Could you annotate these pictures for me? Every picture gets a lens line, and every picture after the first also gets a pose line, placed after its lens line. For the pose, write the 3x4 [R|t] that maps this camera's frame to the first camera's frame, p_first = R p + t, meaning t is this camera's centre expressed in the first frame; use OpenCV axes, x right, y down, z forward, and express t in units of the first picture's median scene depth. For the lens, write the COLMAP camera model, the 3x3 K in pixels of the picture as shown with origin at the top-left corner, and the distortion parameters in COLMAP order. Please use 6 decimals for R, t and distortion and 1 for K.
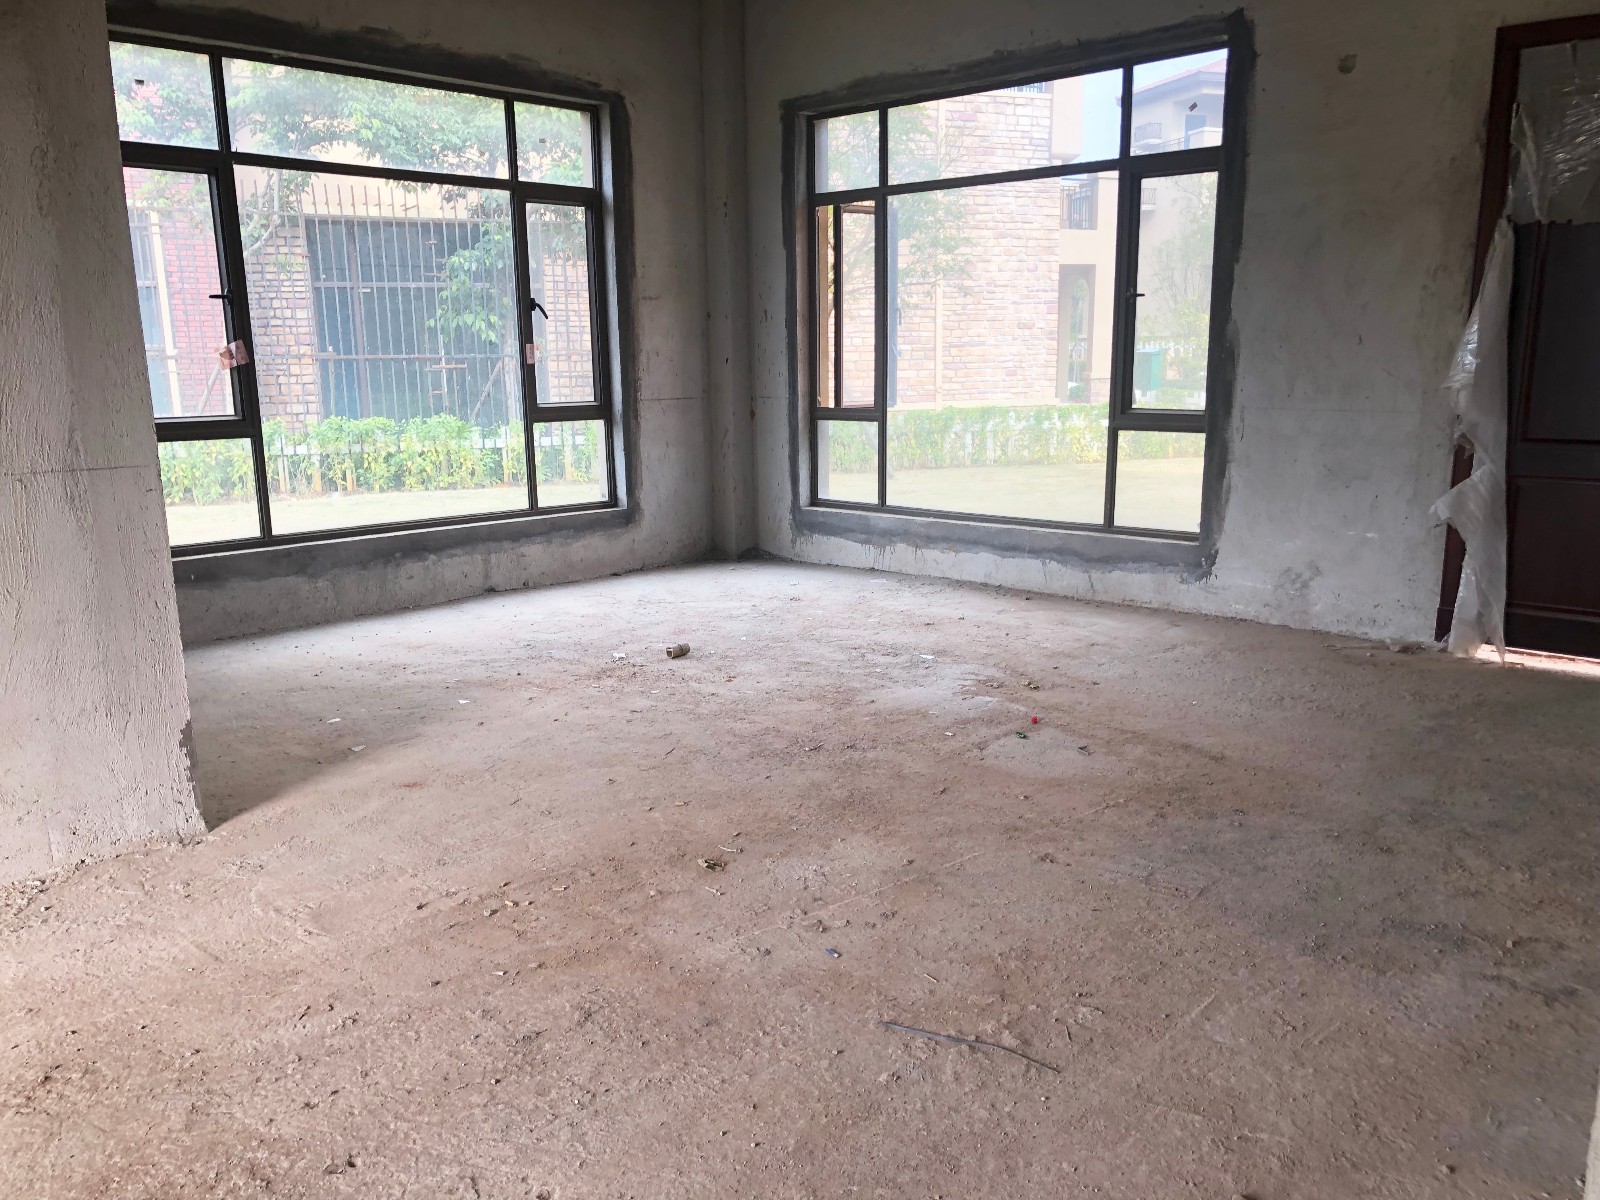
lens RADIAL K [[1342.7, 0, 798.5], [0, 1342.7, 662.3], [0, 0, 1]] dist [0.071567, -0.061188]
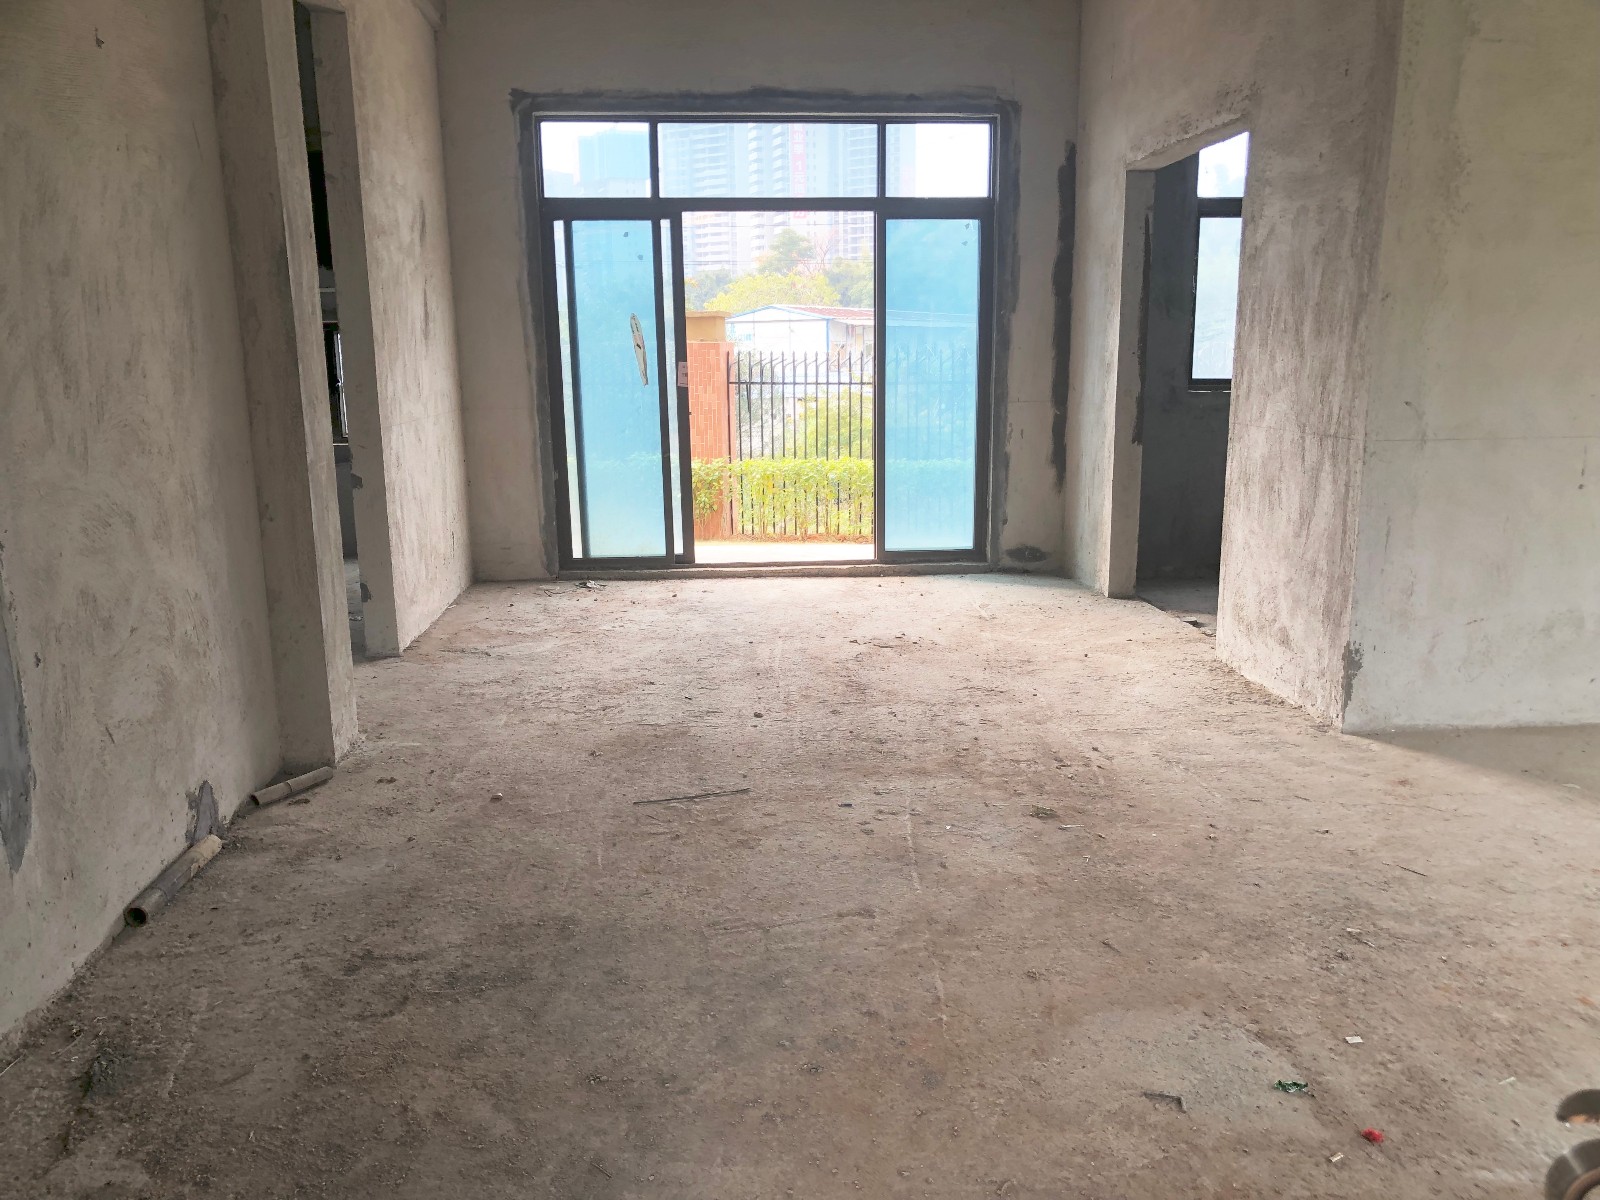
lens RADIAL K [[1342.7, 0, 798.5], [0, 1342.7, 662.3], [0, 0, 1]] dist [0.071567, -0.061188]
pose [[-0.672449, 0.178379, -0.718327, 1.075663], [-0.157499, 0.913809, 0.374362, -0.442577], [0.723192, 0.364875, -0.586396, 1.835909]]
